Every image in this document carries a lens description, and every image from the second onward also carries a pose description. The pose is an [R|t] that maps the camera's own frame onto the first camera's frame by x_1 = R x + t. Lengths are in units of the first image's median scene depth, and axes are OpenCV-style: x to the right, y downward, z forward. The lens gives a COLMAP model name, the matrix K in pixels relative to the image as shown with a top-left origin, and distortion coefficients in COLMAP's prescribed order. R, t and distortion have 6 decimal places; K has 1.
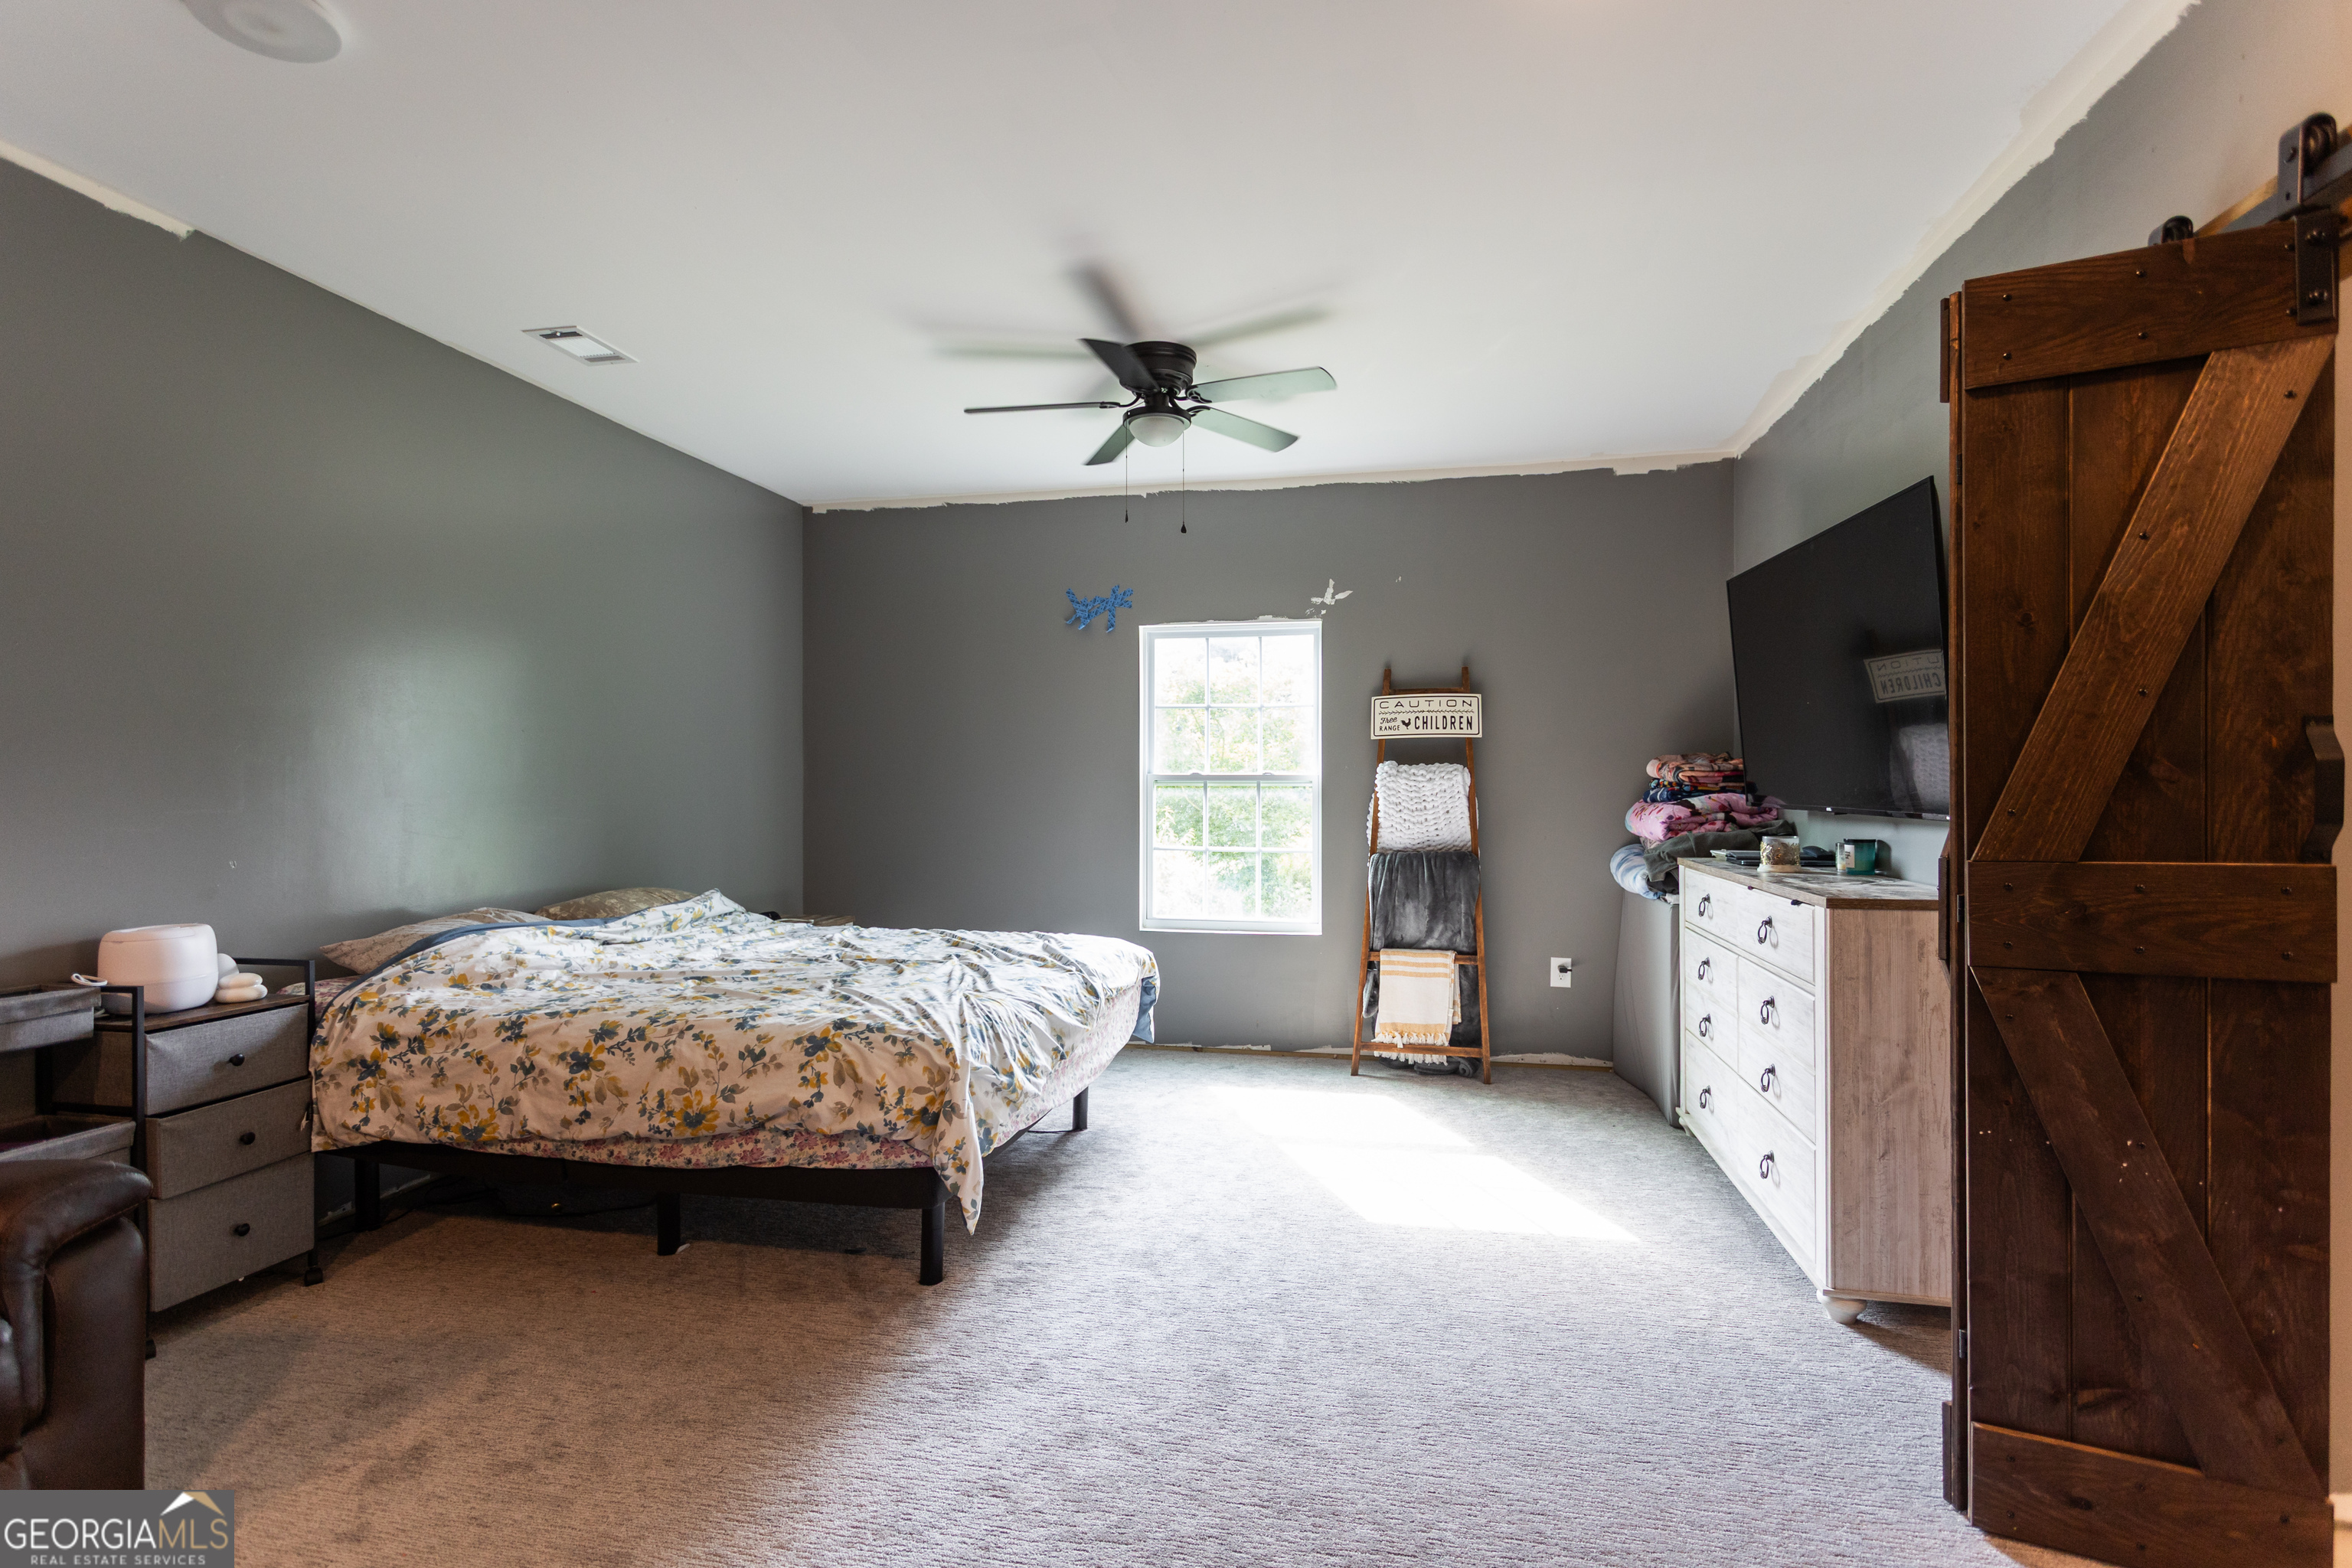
lens RADIAL K [[1094.2, 0, 1176.0], [0, 1094.2, 784.0], [0, 0, 1]] dist [-0.000075, 0.000189]
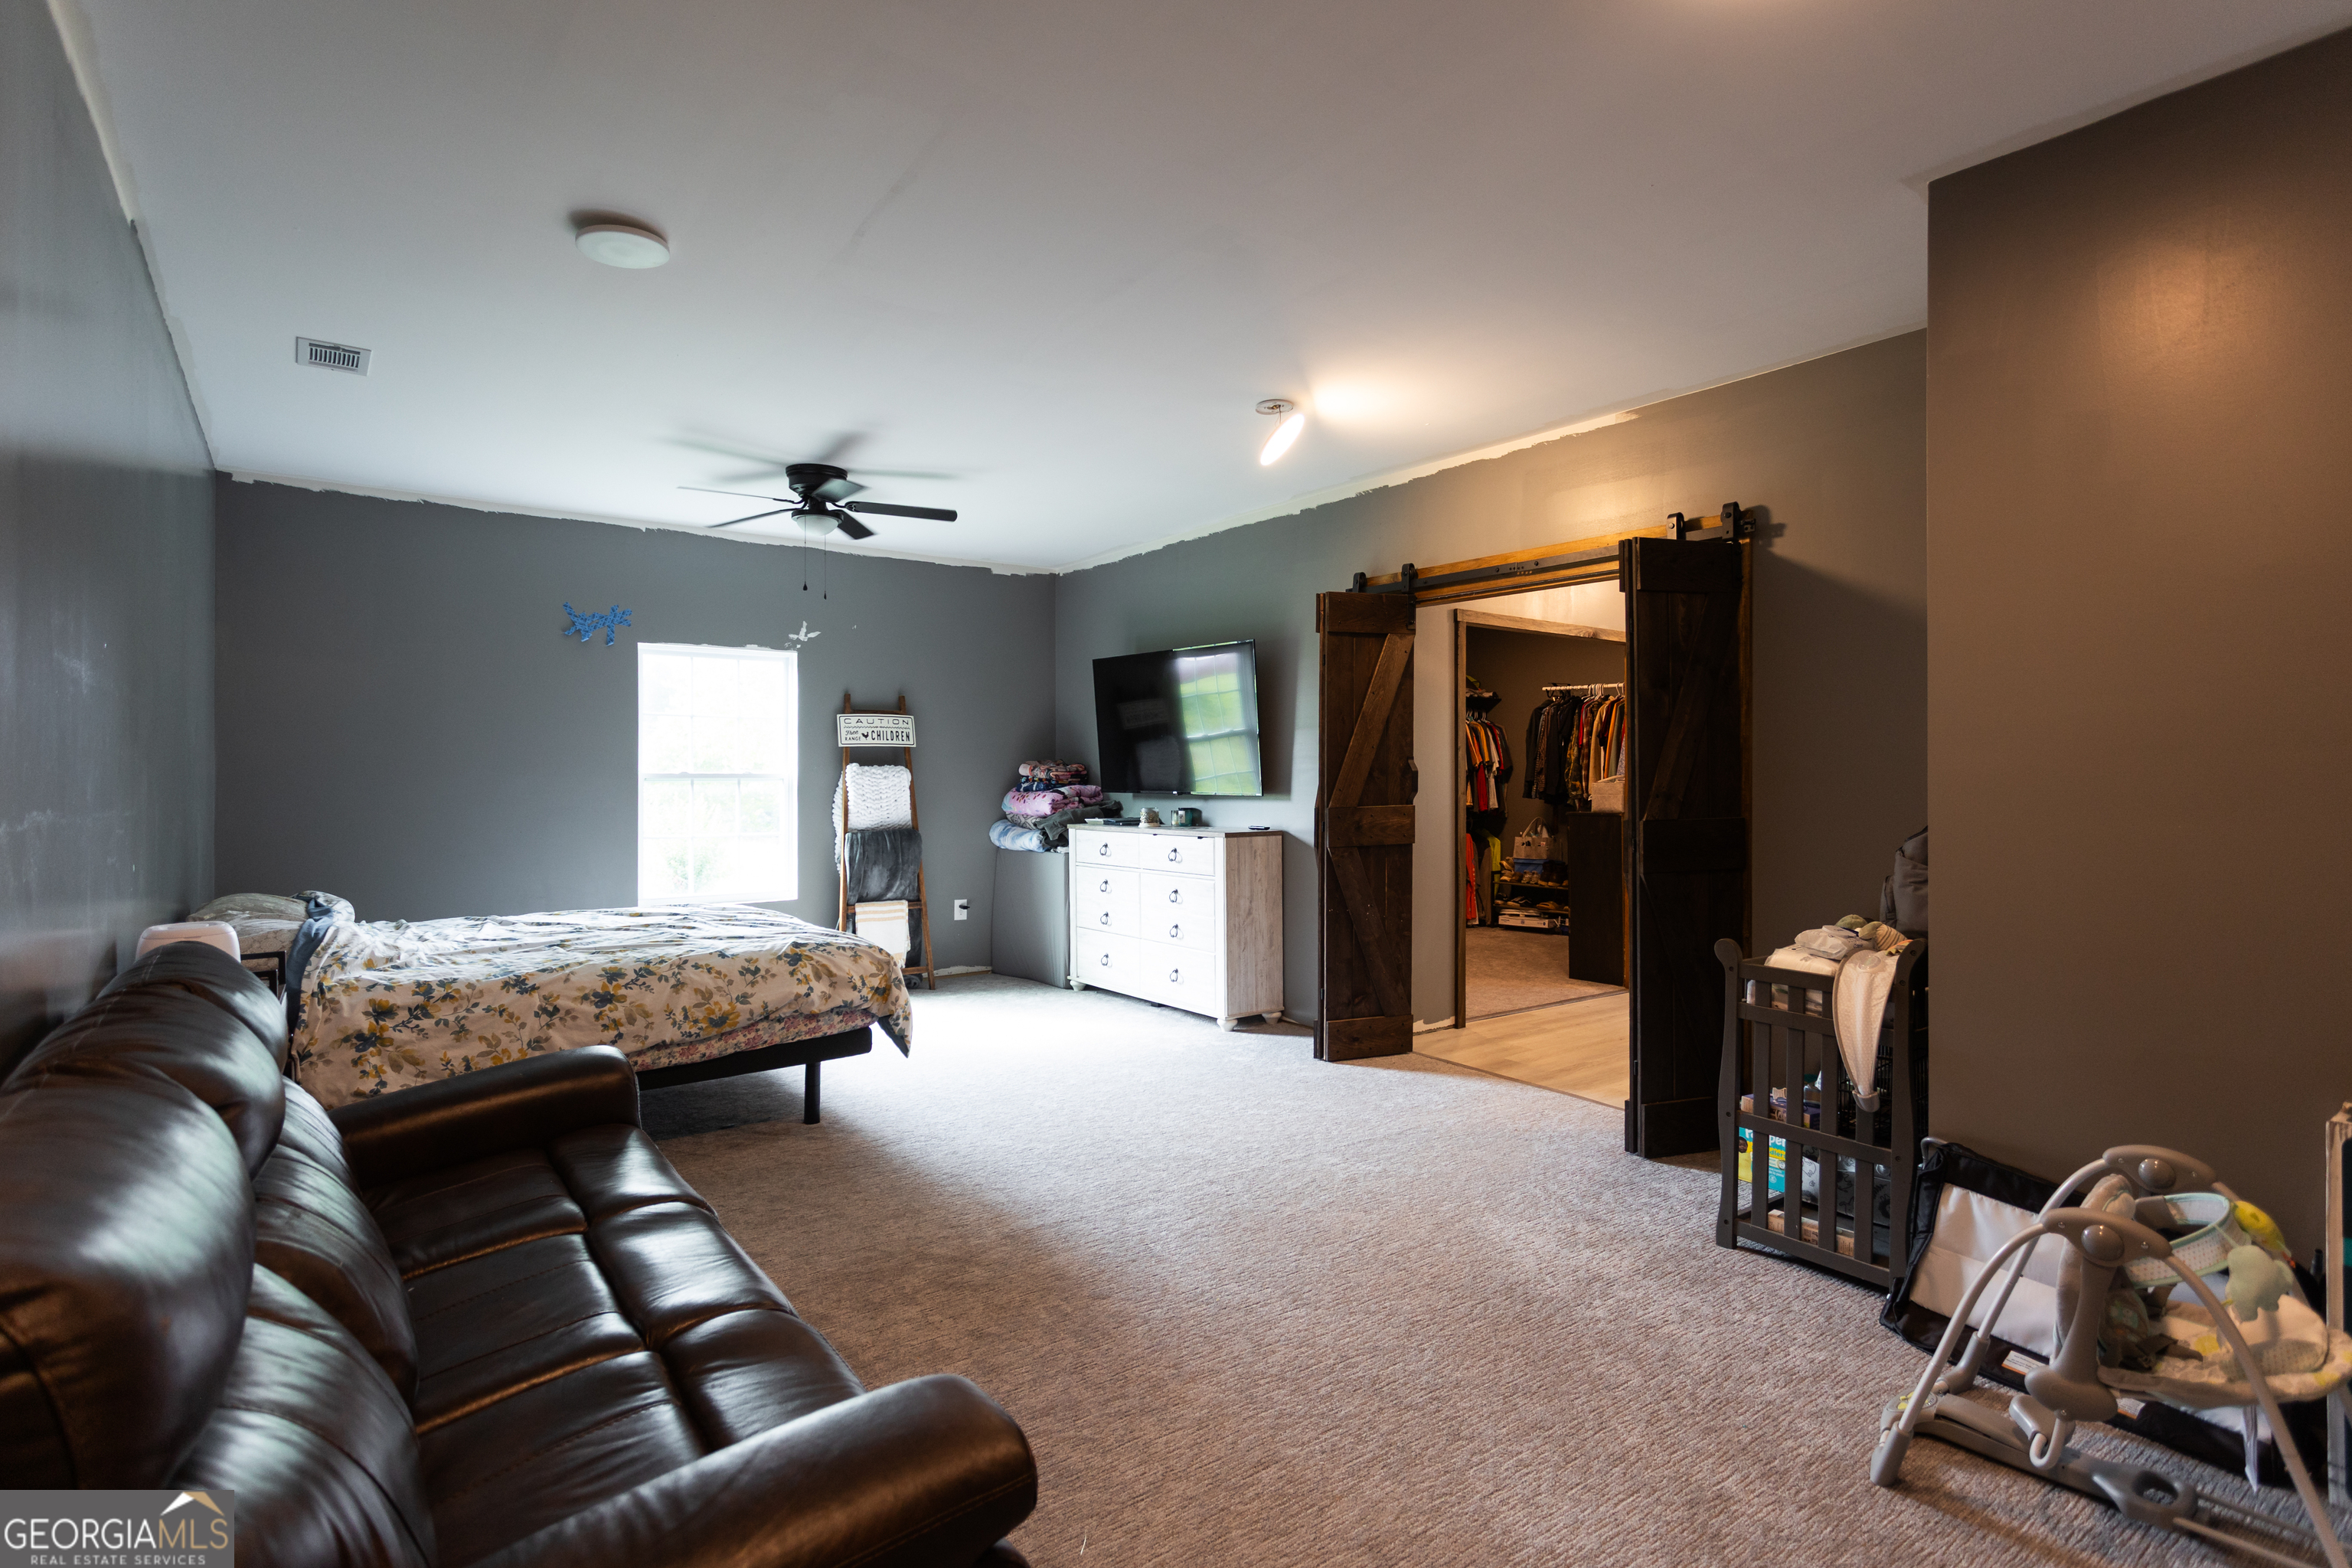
lens RADIAL K [[1154.0, 0, 1120.6], [0, 1154.0, 771.2], [0, 0, 1]] dist [-0.002038, -0.000176]
pose [[0.686412, 0.001701, 0.727211, -1.057420], [0.003680, 0.999976, -0.005813, -0.003236], [-0.727204, 0.006666, 0.686389, -0.356299]]
